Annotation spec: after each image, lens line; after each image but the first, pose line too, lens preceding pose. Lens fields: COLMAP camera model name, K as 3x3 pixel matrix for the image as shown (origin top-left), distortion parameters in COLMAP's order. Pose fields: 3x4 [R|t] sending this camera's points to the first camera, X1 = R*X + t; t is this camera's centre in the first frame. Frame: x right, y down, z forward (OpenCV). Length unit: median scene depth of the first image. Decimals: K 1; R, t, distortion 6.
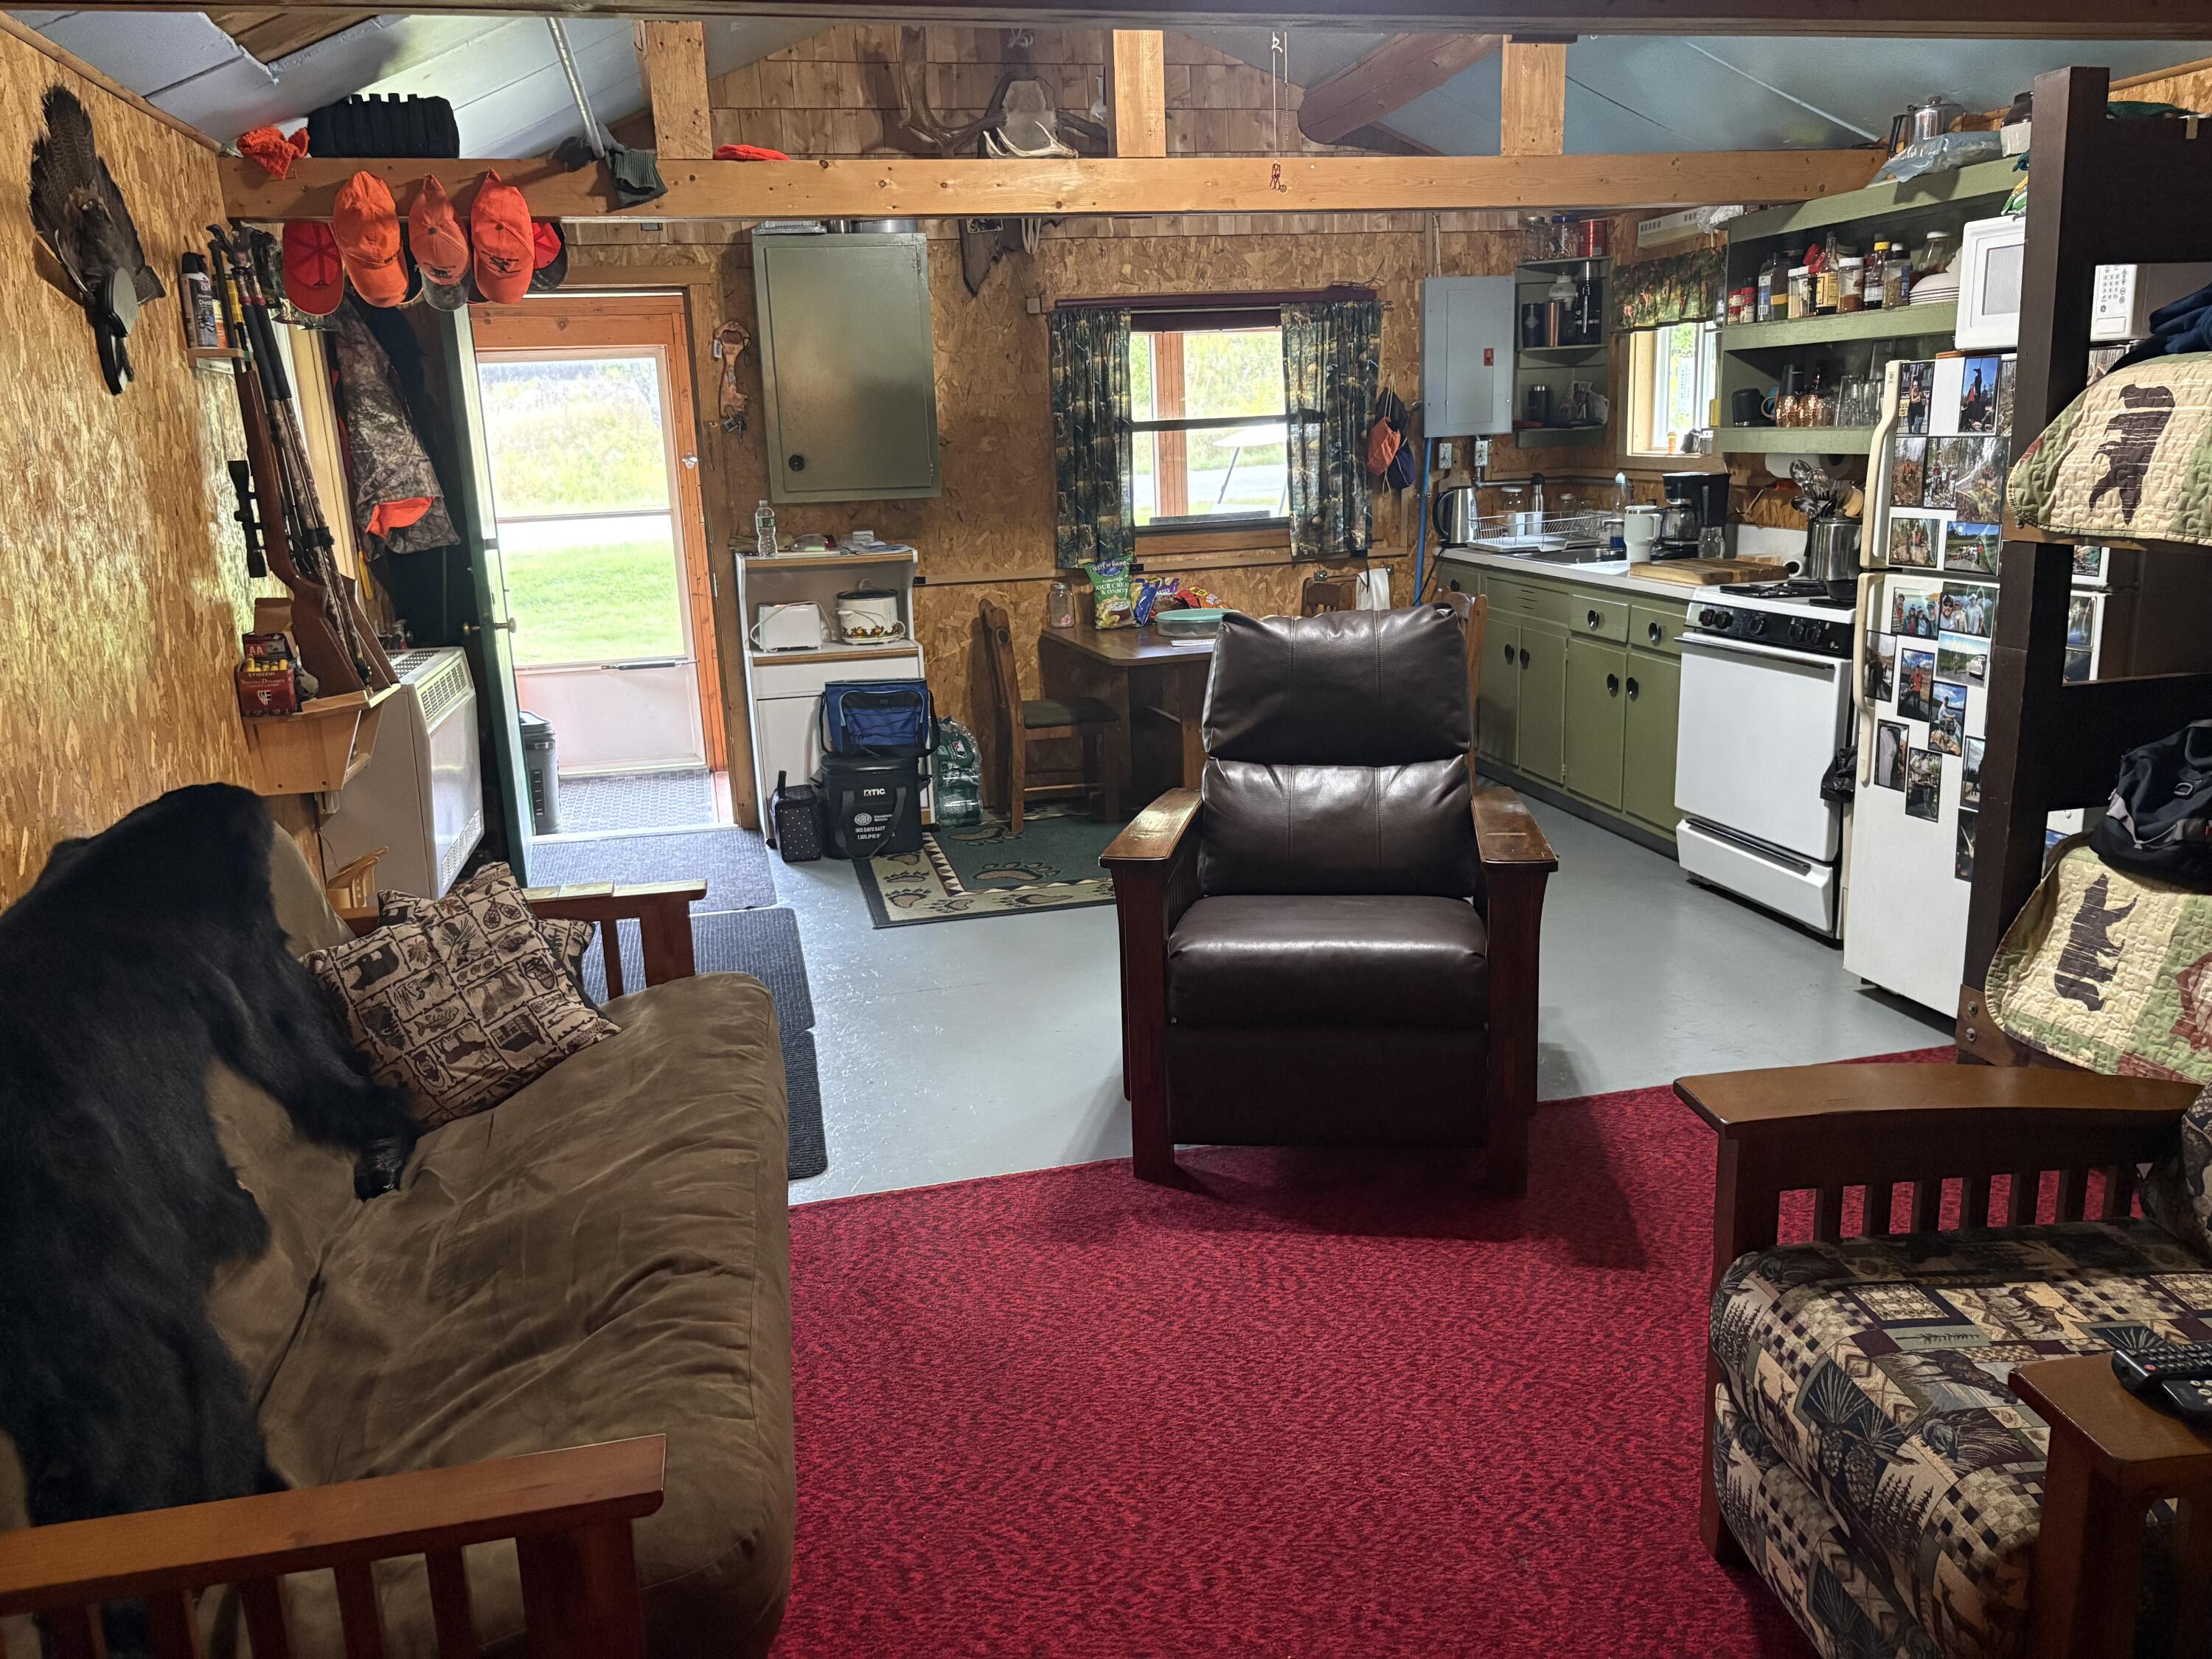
lens RADIAL K [[1819.4, 0, 1102.5], [0, 1819.4, 868.0], [0, 0, 1]] dist [0.136878, -0.426974]
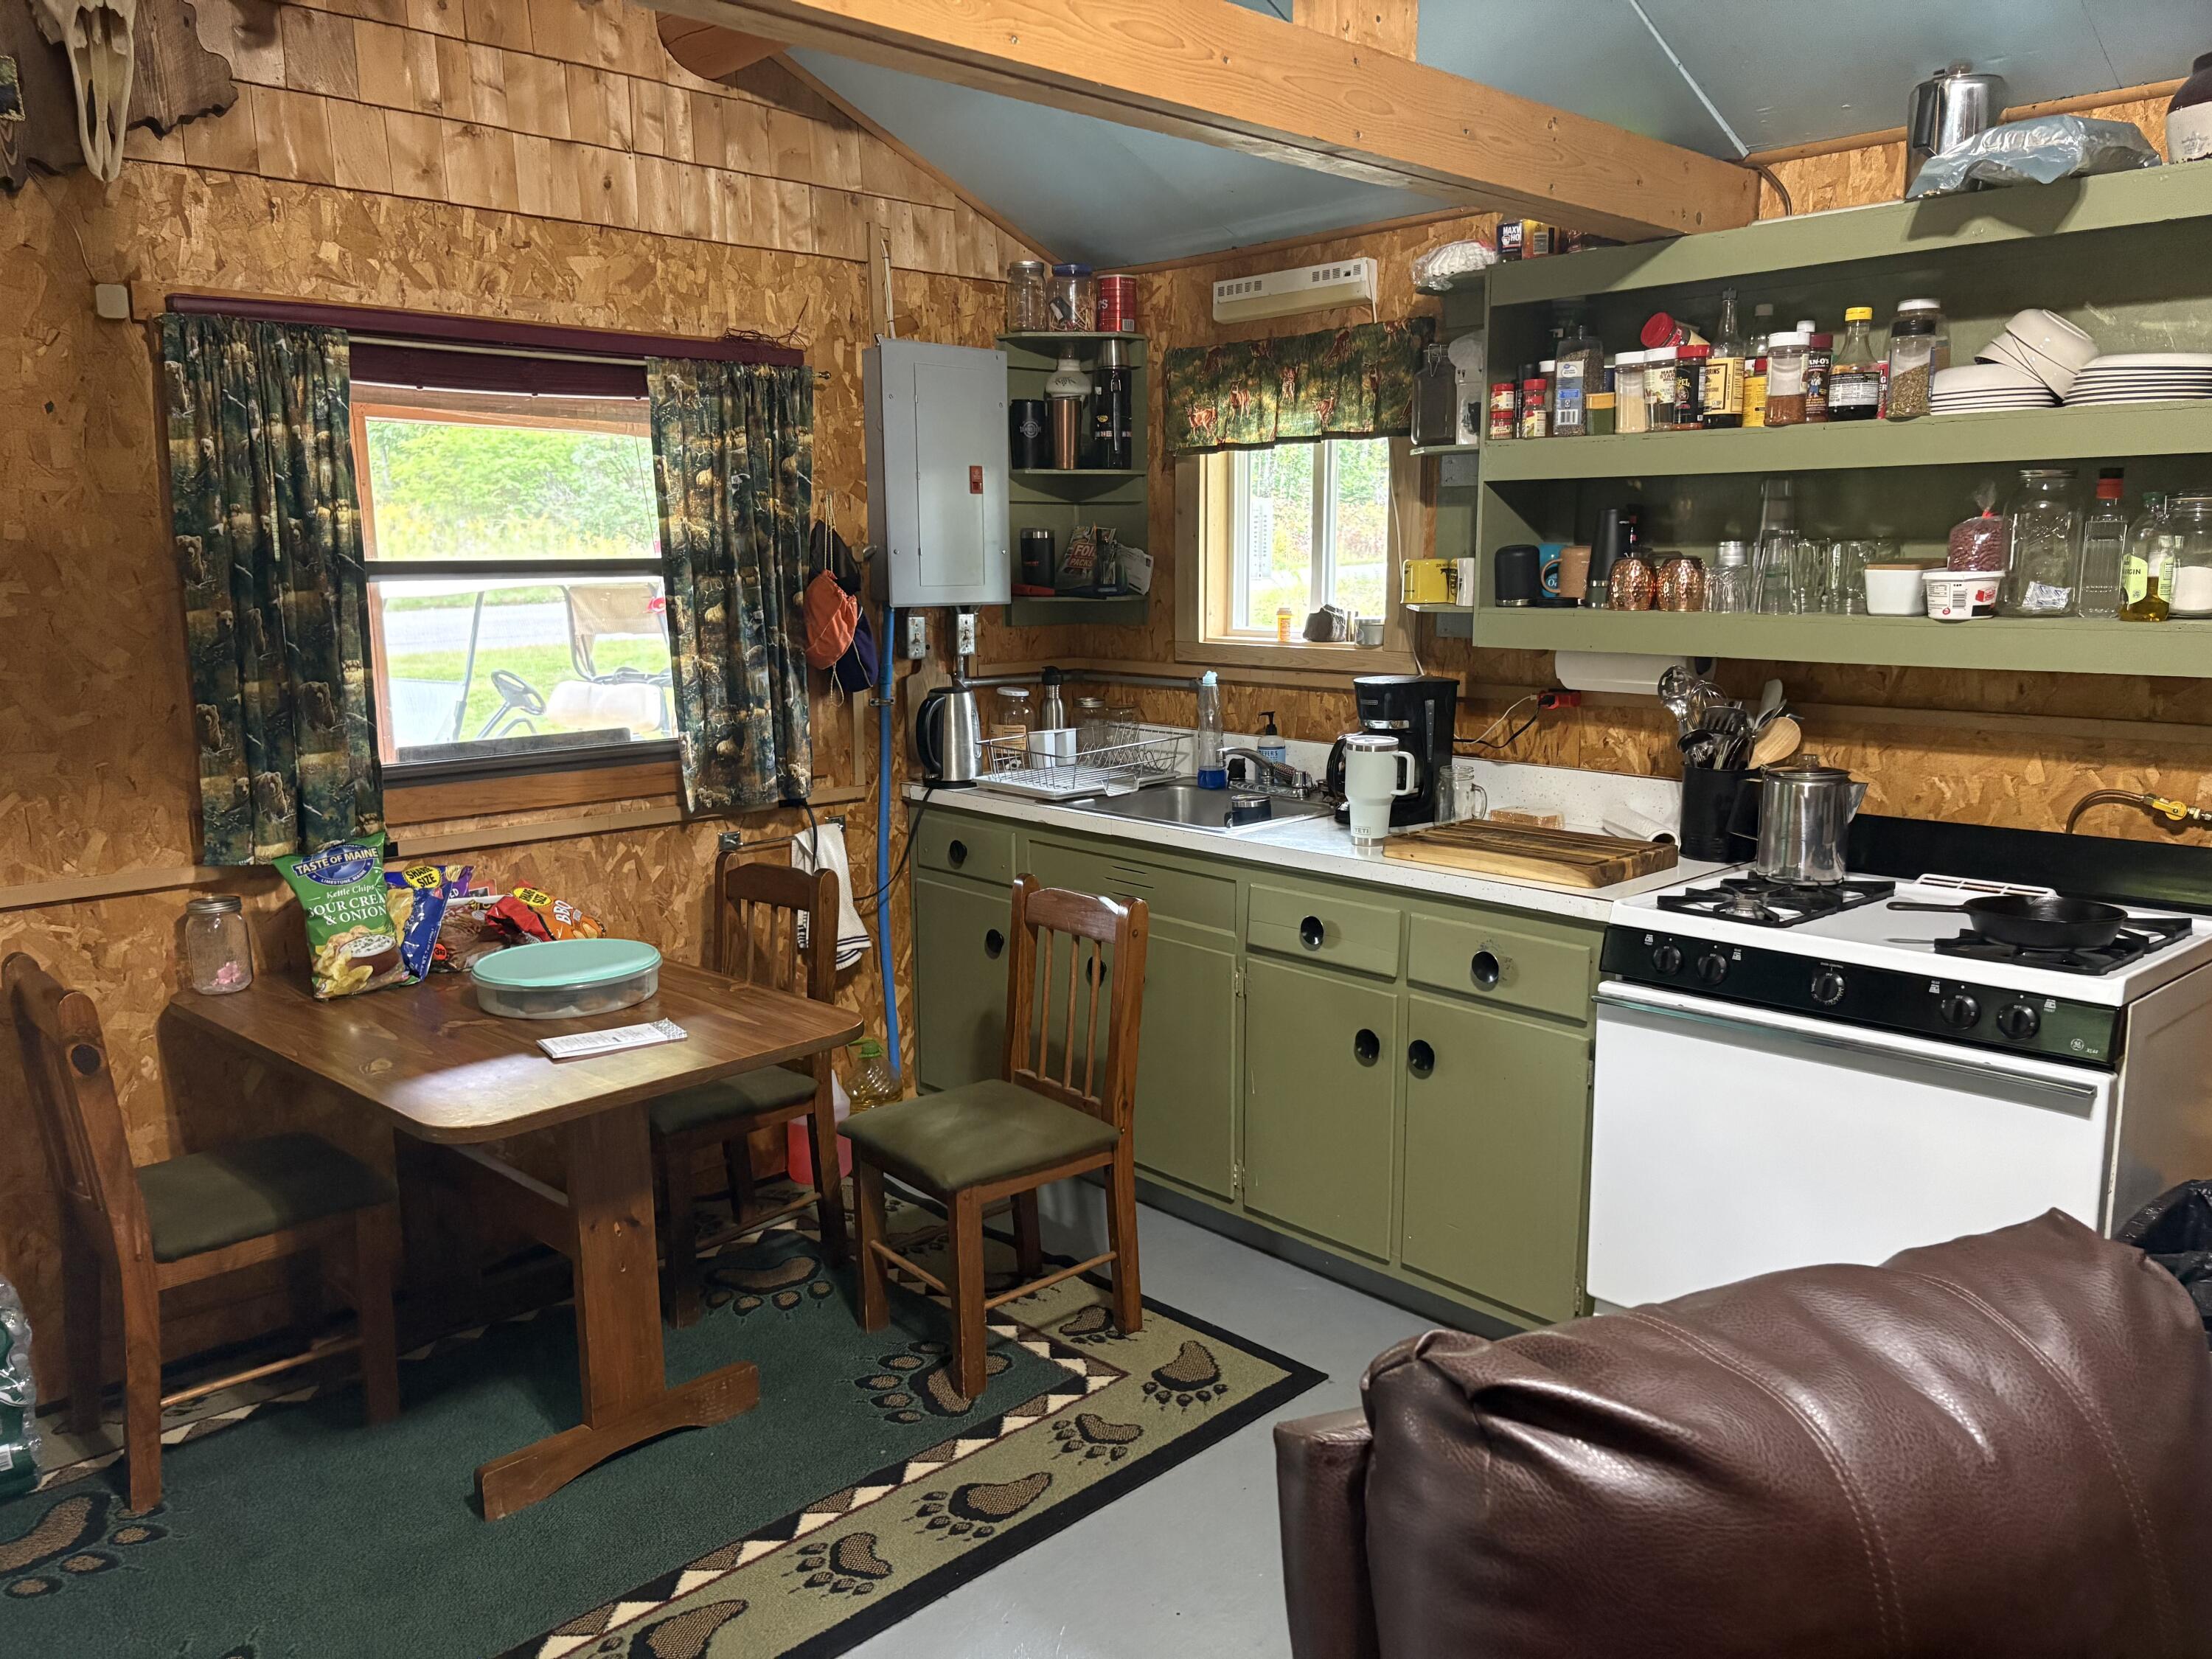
lens RADIAL K [[1693.0, 0, 1128.0], [0, 1693.0, 841.2], [0, 0, 1]] dist [0.053276, -0.056507]
pose [[0.850388, -0.053804, 0.523398, -0.051991], [0.095758, 0.993971, -0.053405, -0.126859], [-0.517369, 0.095534, 0.850413, 0.519608]]
